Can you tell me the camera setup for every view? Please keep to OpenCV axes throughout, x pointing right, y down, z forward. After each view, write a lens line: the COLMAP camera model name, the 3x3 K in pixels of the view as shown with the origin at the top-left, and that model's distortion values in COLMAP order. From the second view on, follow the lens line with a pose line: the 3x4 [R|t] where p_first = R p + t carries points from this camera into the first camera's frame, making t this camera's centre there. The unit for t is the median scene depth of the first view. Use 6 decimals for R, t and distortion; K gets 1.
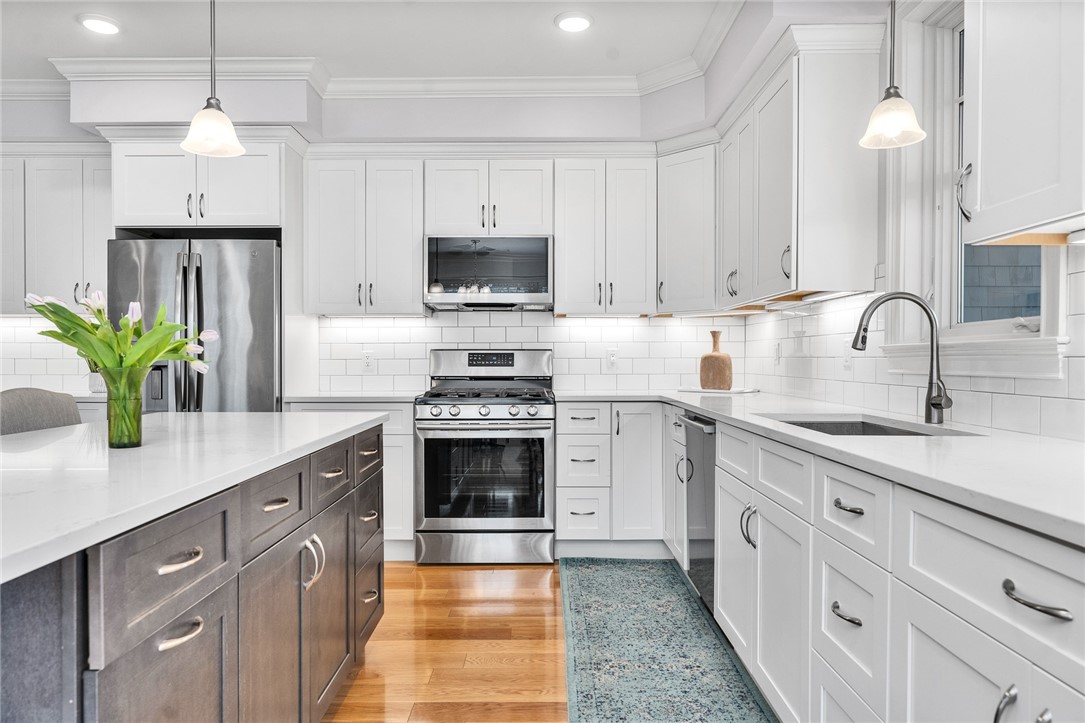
lens RADIAL K [[722.8, 0, 542.5], [0, 722.8, 361.5], [0, 0, 1]] dist [0.006136, 0.000221]
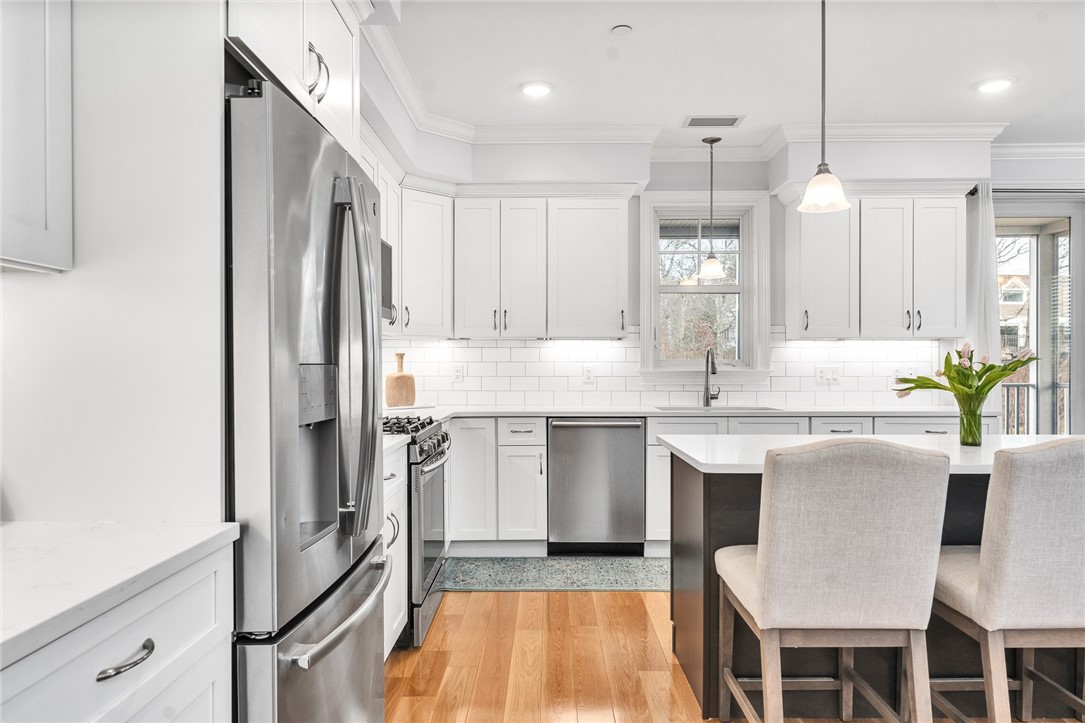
lens RADIAL K [[722.8, 0, 542.5], [0, 722.8, 361.5], [0, 0, 1]] dist [0.006136, 0.000221]
pose [[0.003100, 0.007016, 0.999971, -0.908791], [0.007422, 0.999948, -0.007039, -0.020356], [-0.999968, 0.007443, 0.003048, 0.827286]]
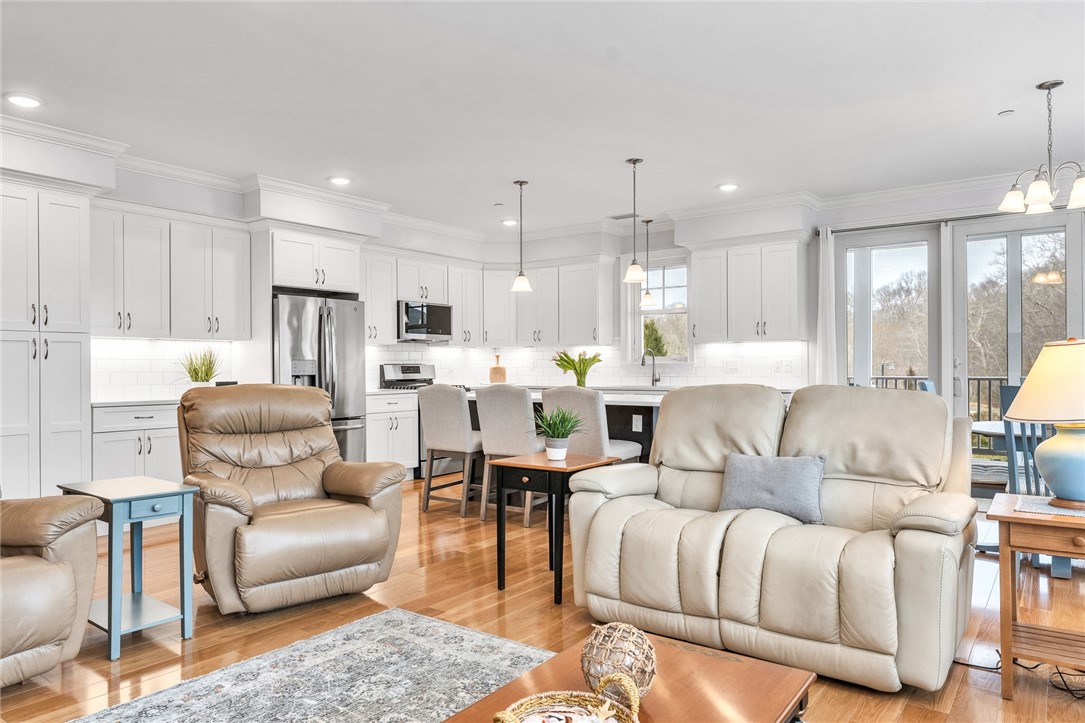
lens RADIAL K [[722.8, 0, 542.5], [0, 722.8, 361.5], [0, 0, 1]] dist [0.006136, 0.000221]
pose [[0.586923, 0.000565, 0.809642, -1.439142], [0.013154, 0.999861, -0.010233, -0.000955], [-0.809536, 0.016656, 0.586834, -0.335947]]
